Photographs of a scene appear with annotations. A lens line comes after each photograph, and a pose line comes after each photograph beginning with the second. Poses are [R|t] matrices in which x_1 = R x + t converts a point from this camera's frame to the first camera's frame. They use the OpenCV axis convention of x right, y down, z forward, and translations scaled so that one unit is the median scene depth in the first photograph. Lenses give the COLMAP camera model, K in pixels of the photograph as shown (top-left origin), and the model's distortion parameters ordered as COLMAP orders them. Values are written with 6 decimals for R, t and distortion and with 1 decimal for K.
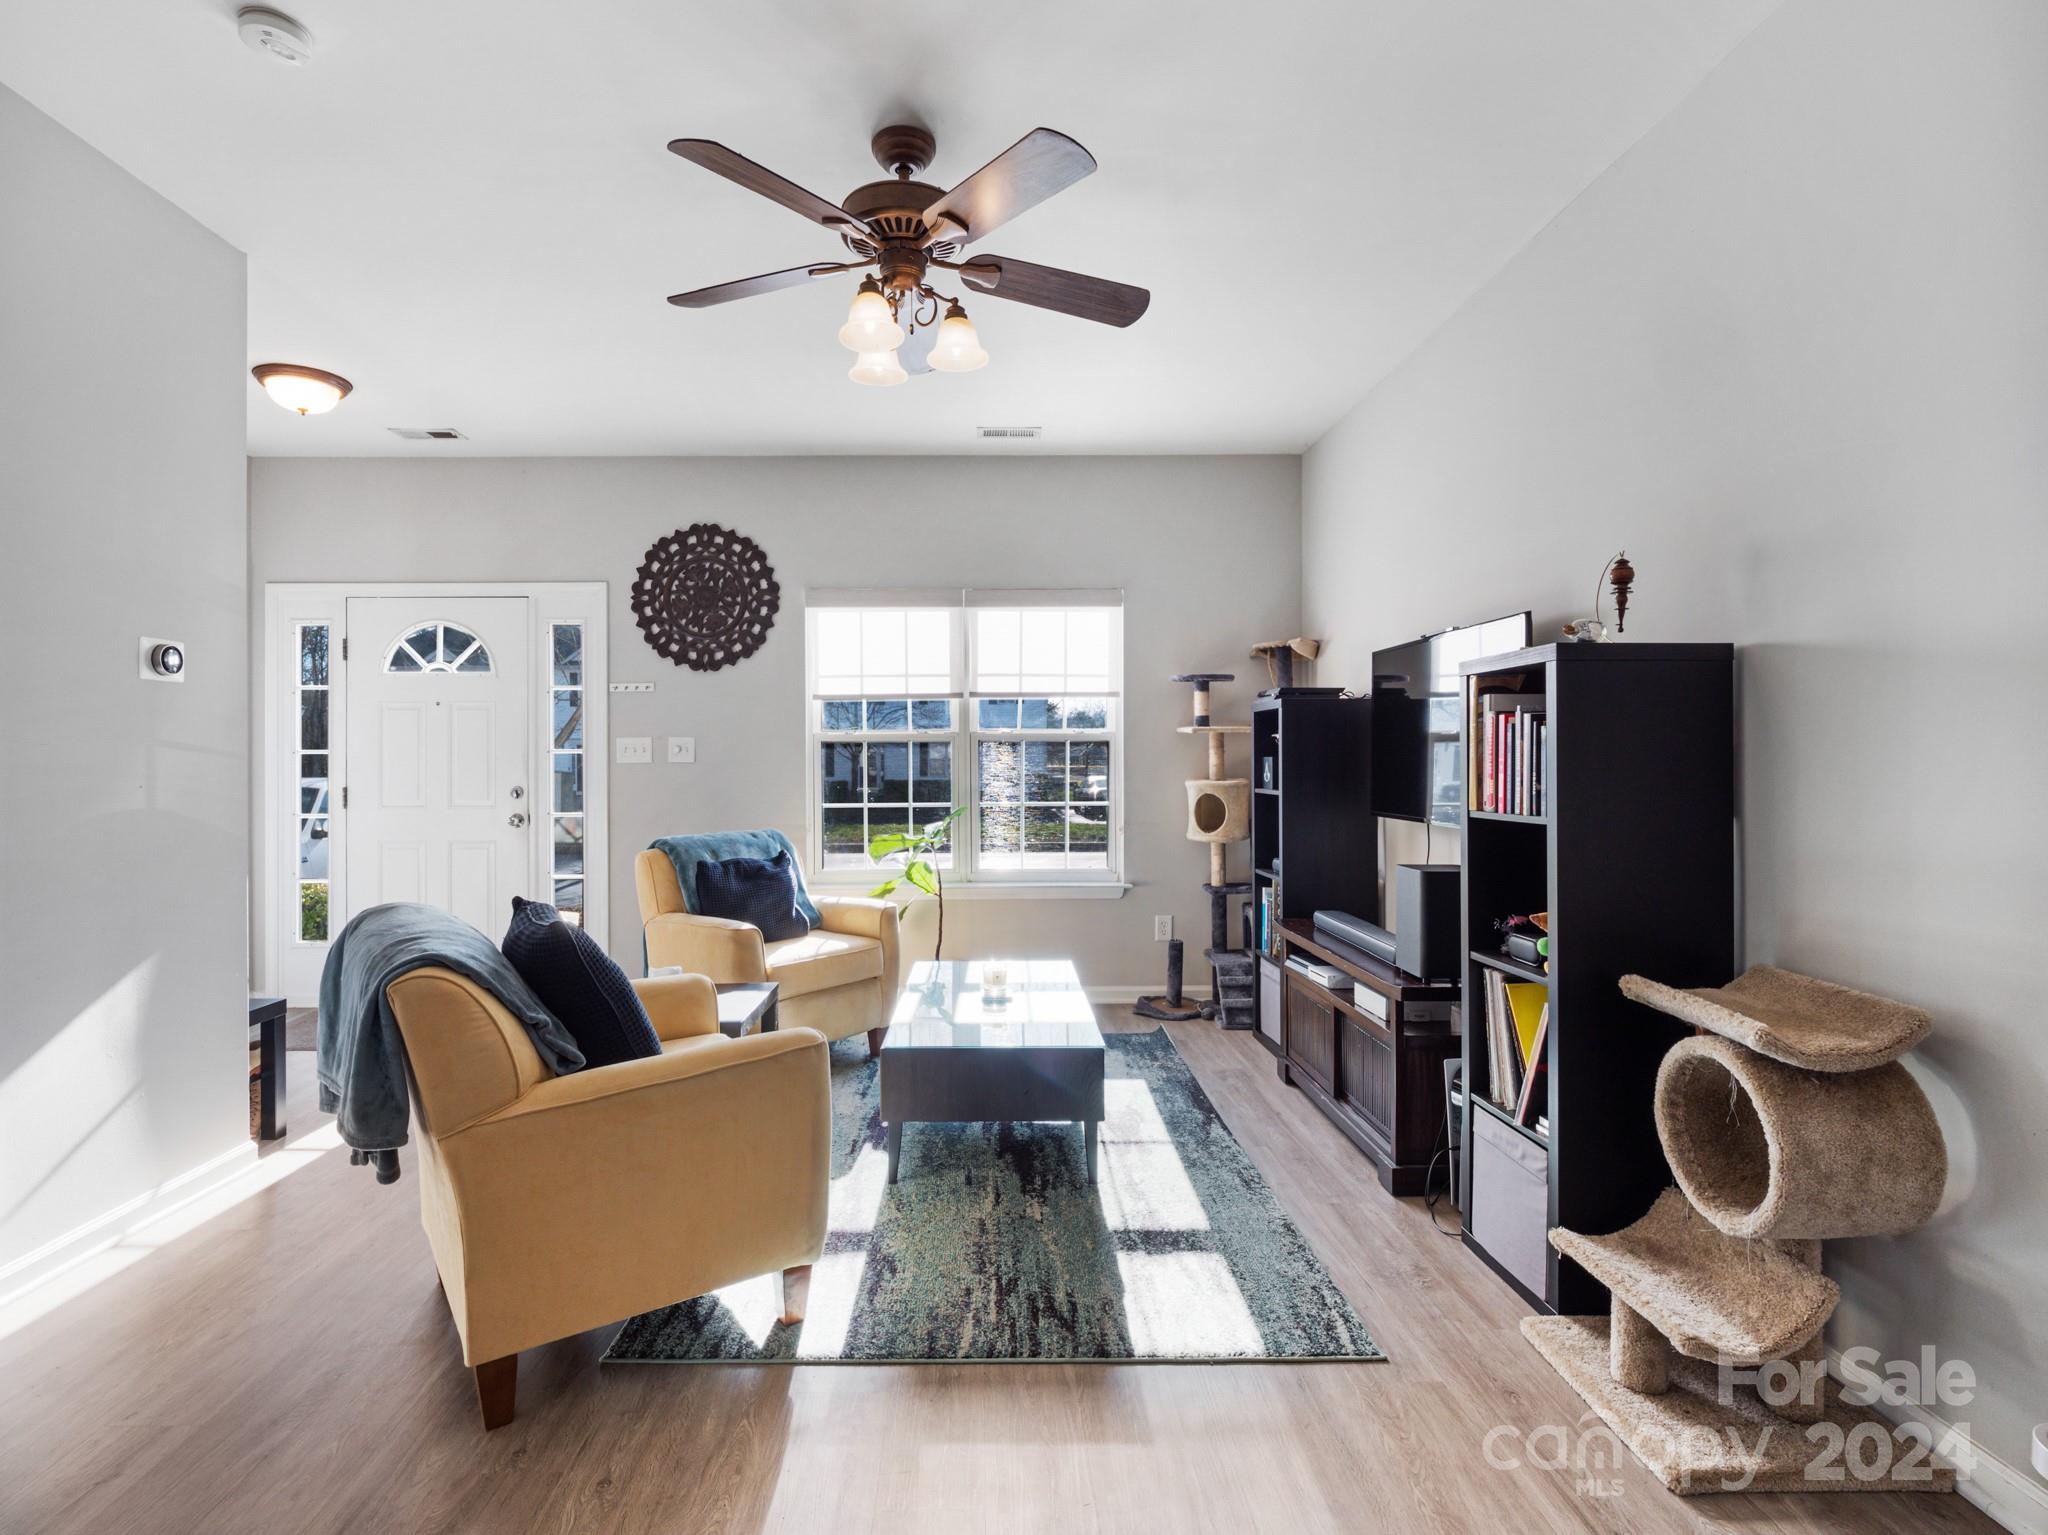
lens RADIAL K [[1025.9, 0, 979.0], [0, 1025.9, 763.7], [0, 0, 1]] dist [-0.000391, -0.000579]
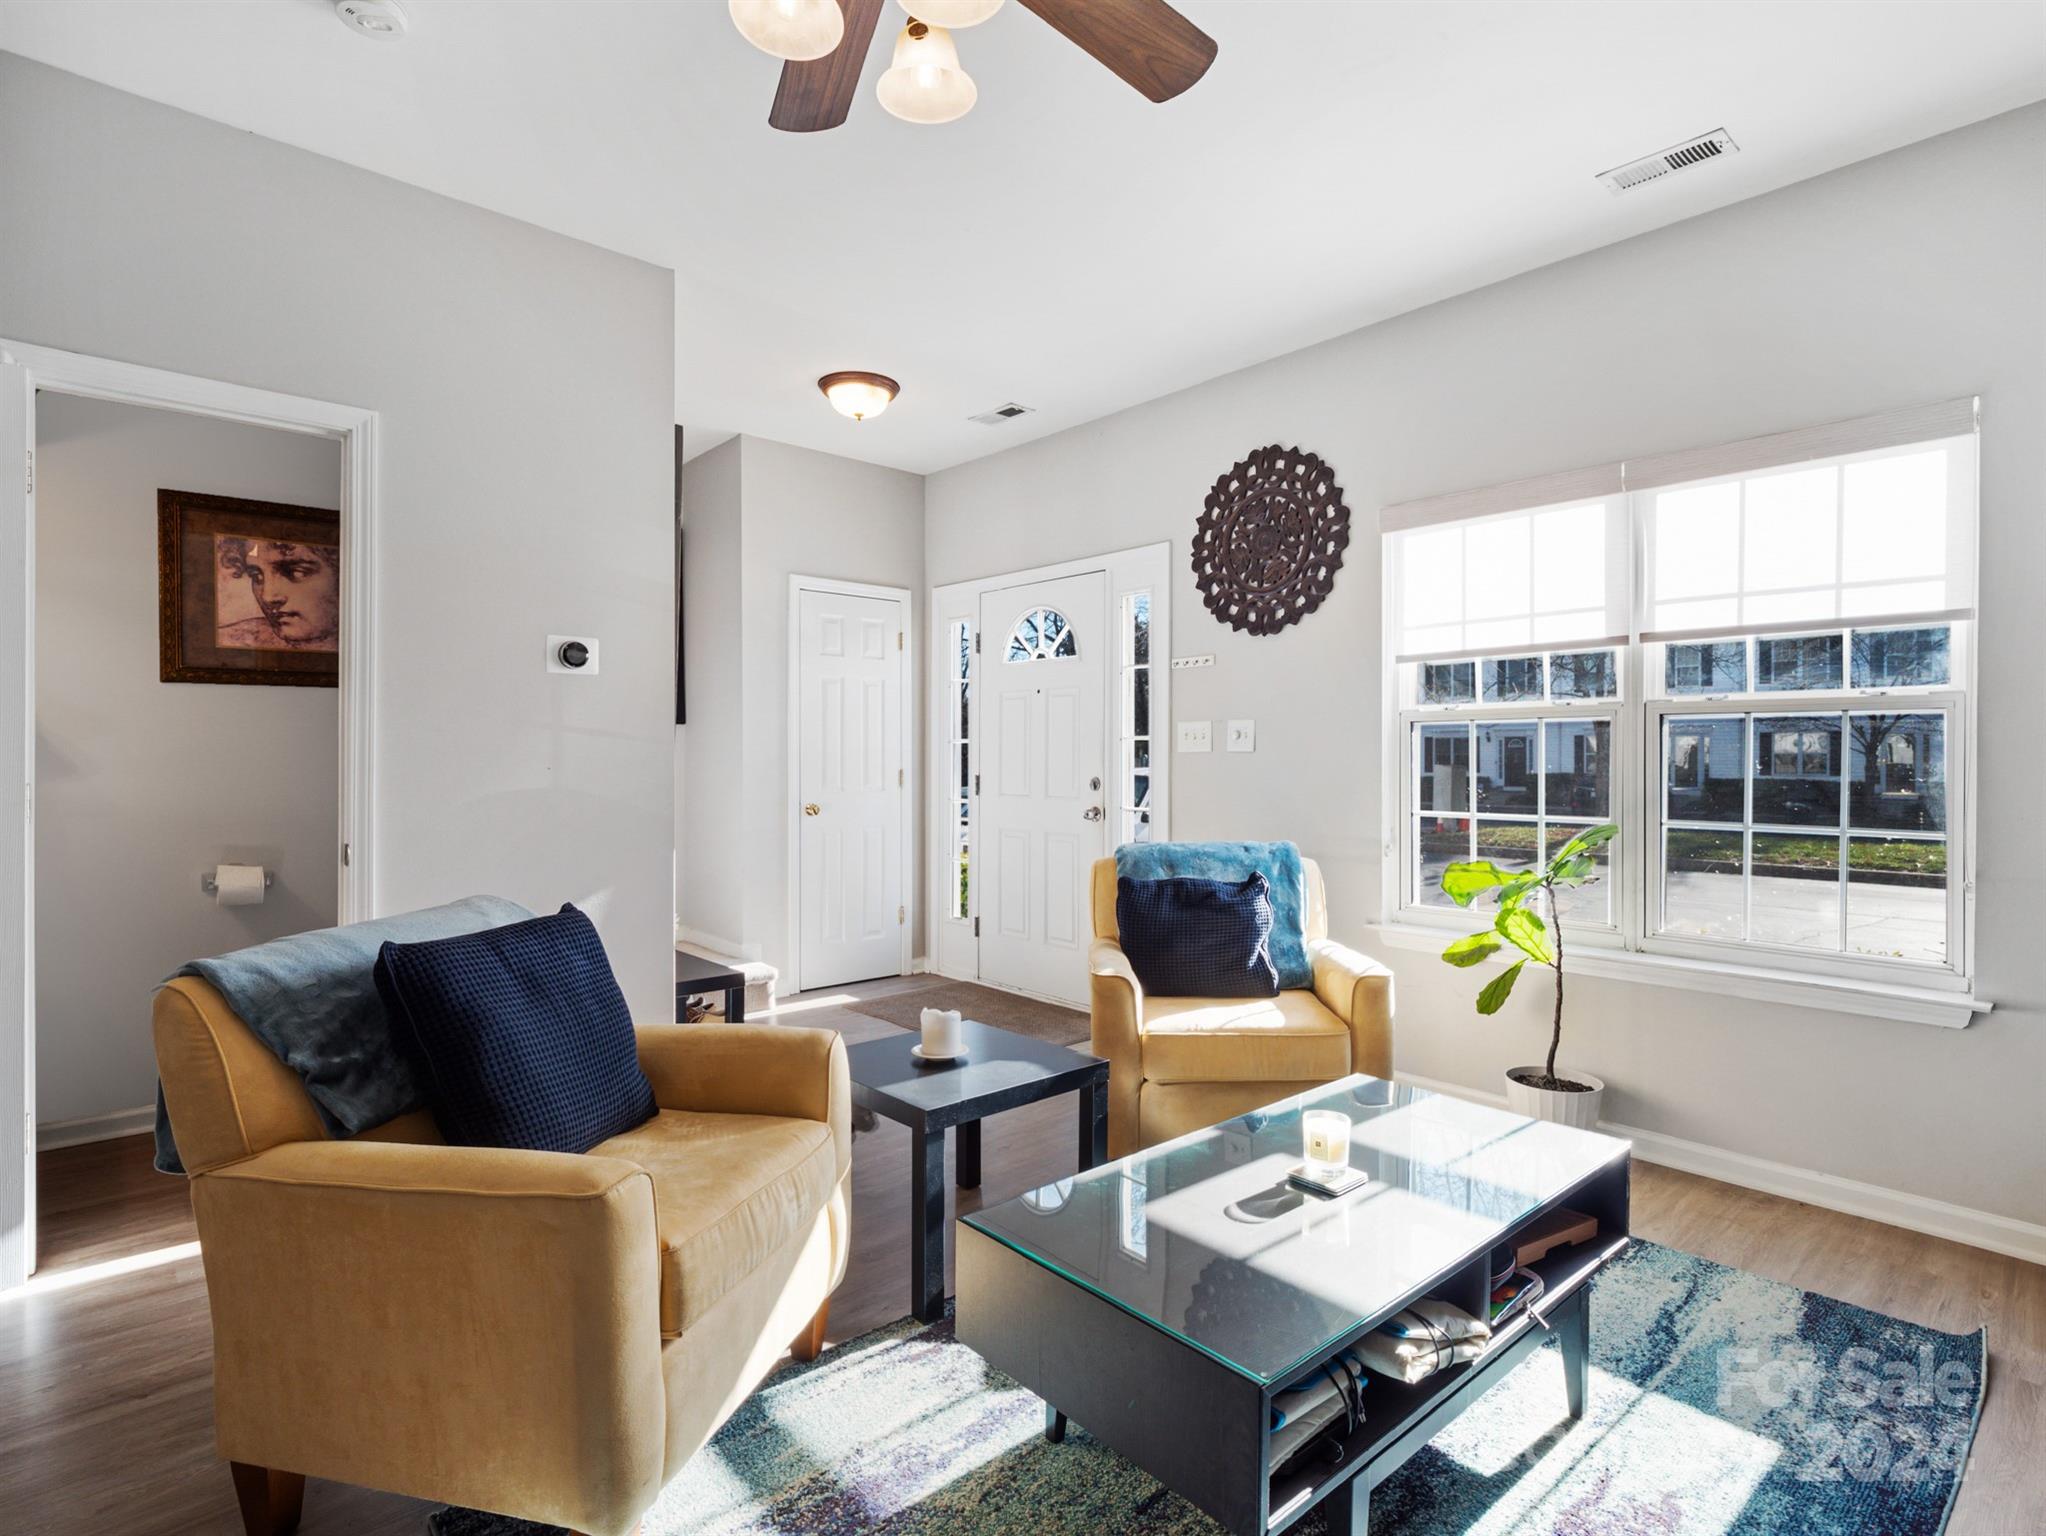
lens RADIAL K [[1040.6, 0, 1044.5], [0, 1040.6, 765.5], [0, 0, 1]] dist [0.003029, -0.000395]
pose [[0.671722, 0.008255, -0.740758, 0.210966], [-0.004208, 0.999964, 0.007328, 0.004187], [0.740792, -0.001805, 0.671732, 0.339173]]
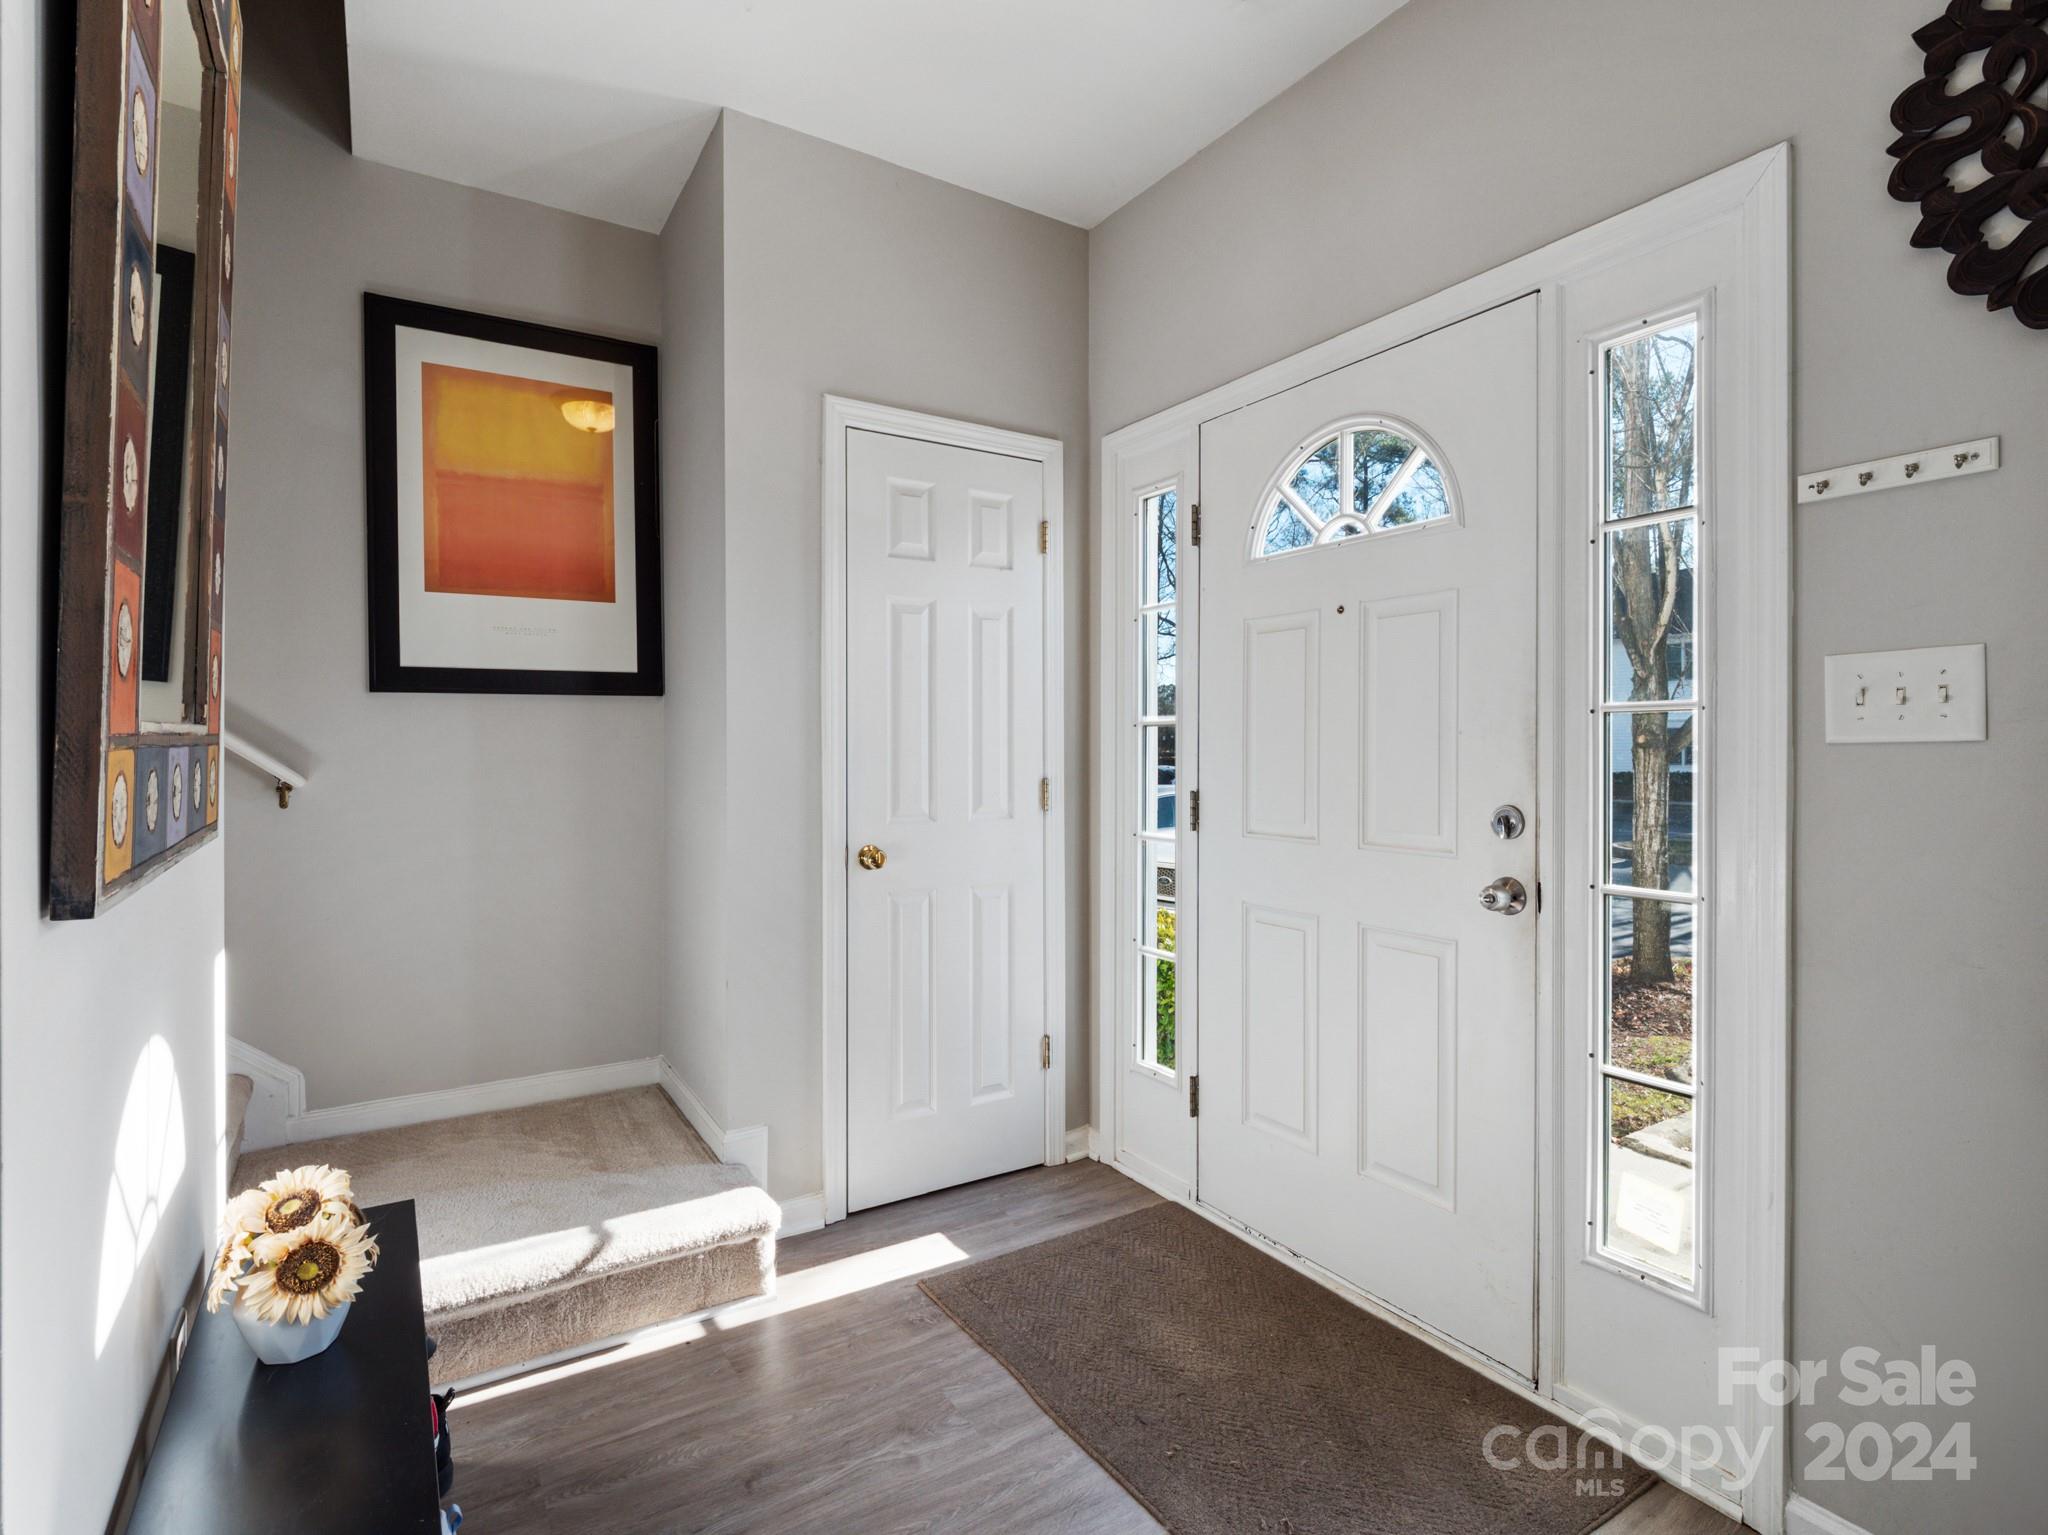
lens RADIAL K [[1017.3, 0, 1024.5], [0, 1017.3, 762.4], [0, 0, 1]] dist [-0.001884, -0.001634]
pose [[0.534964, 0.012678, -0.844780, -0.229598], [-0.000726, 0.999894, 0.014546, 0.000552], [0.844875, -0.007169, 0.534916, 0.651066]]
